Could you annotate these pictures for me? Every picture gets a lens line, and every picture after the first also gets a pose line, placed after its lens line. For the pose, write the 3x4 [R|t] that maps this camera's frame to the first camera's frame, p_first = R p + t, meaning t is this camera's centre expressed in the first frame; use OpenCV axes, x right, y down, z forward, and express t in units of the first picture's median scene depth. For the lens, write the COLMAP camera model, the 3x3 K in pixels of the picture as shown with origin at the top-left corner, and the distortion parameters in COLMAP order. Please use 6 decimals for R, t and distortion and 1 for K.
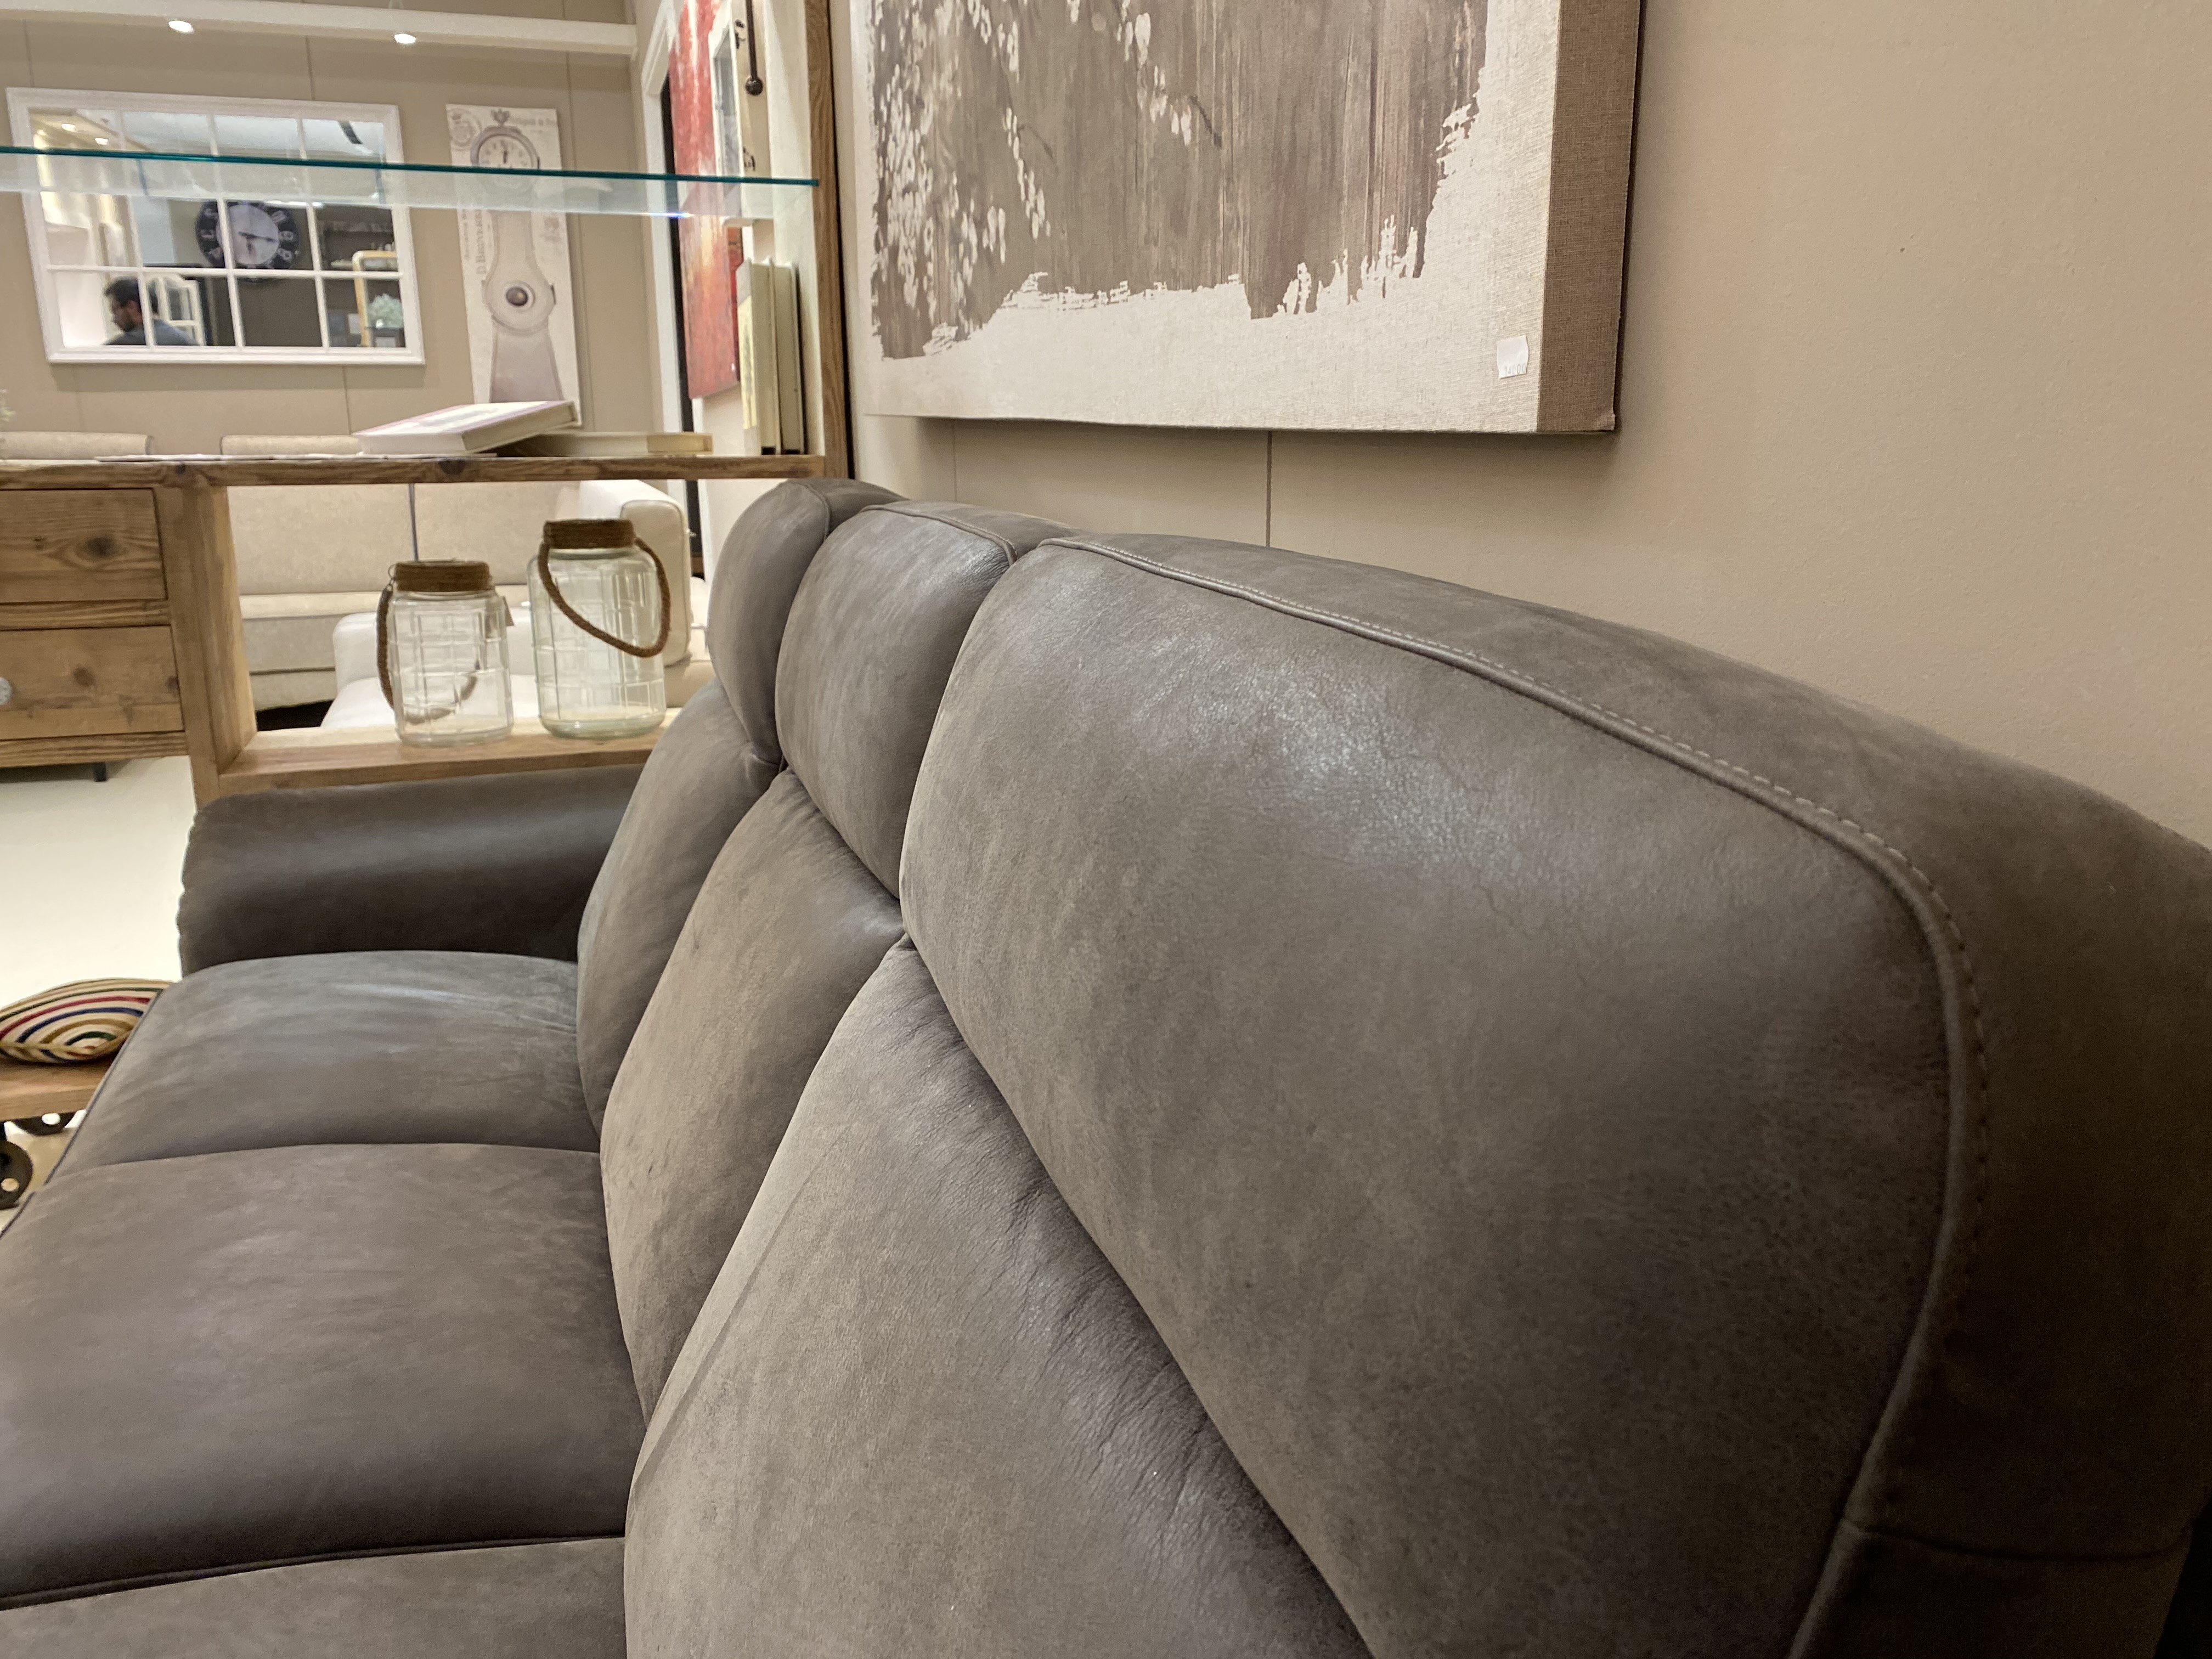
lens RADIAL K [[1697.5, 0, 1076.3], [0, 1697.5, 819.8], [0, 0, 1]] dist [0.047630, -0.068235]
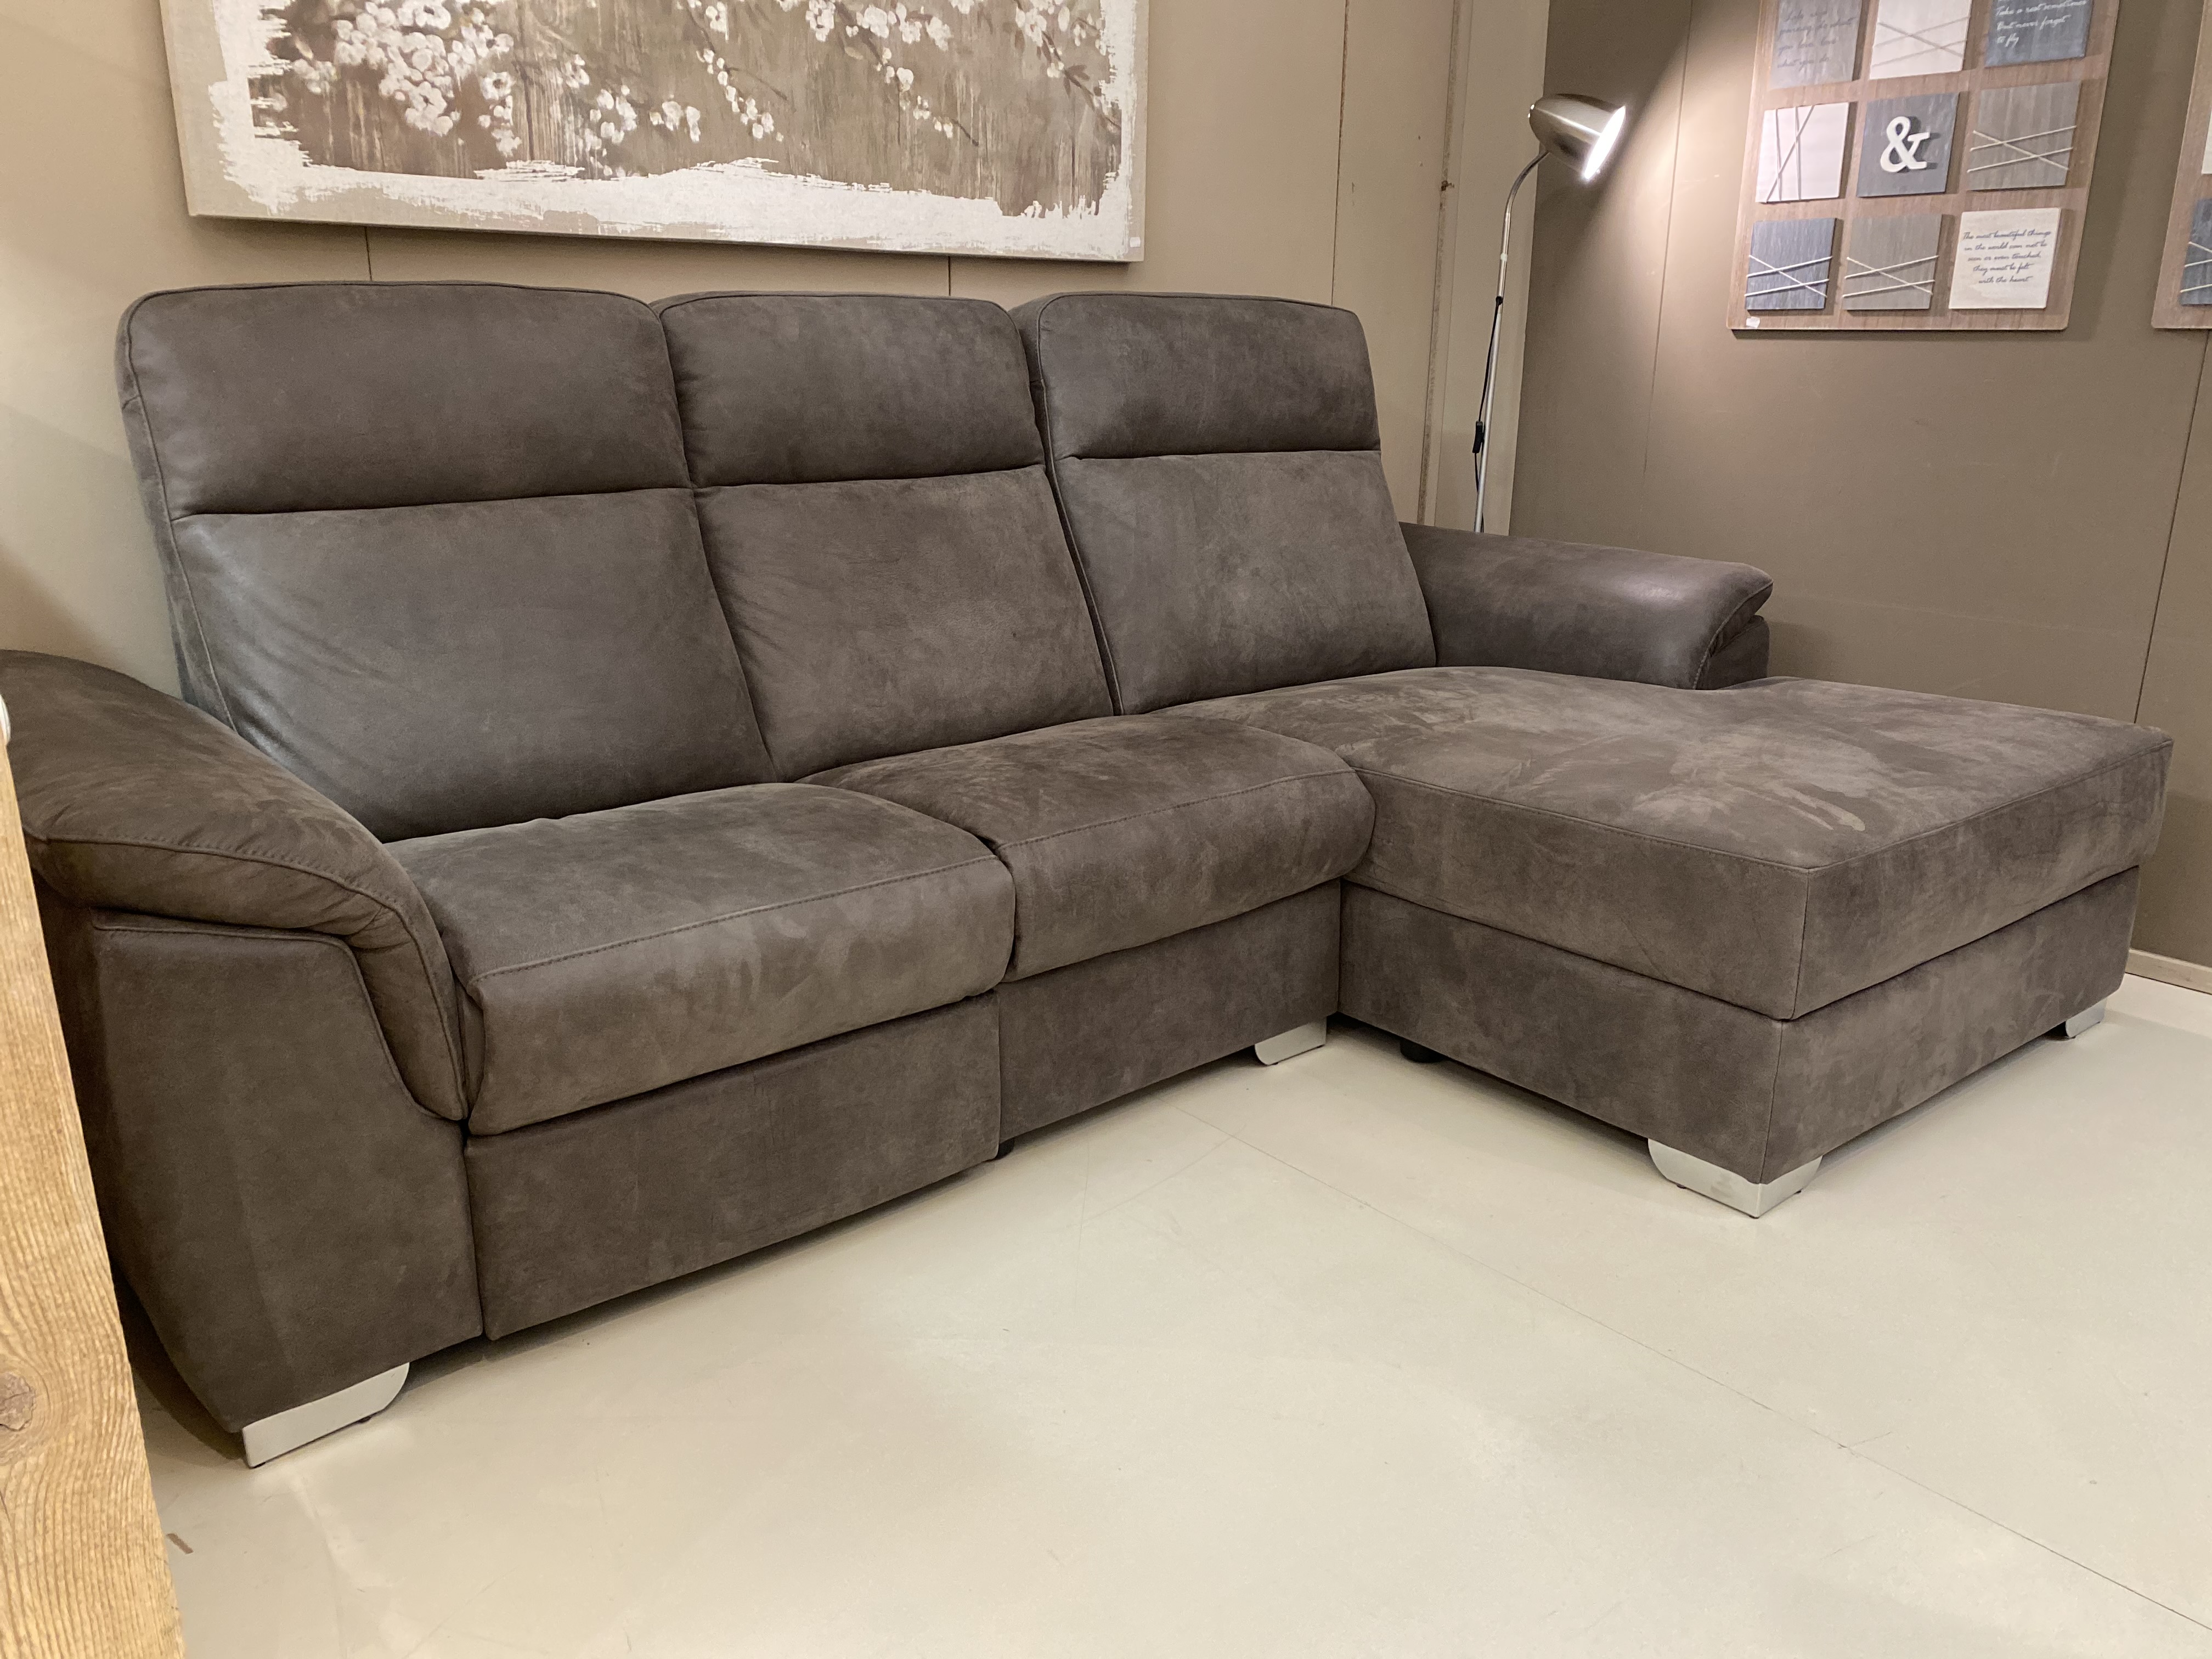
lens RADIAL K [[1680.1, 0, 1143.6], [0, 1680.1, 830.4], [0, 0, 1]] dist [0.022324, -0.013165]
pose [[-0.400127, -0.262257, 0.878134, -2.767908], [0.207429, 0.907399, 0.365513, -0.355451], [-0.892677, 0.328403, -0.308675, 2.054148]]
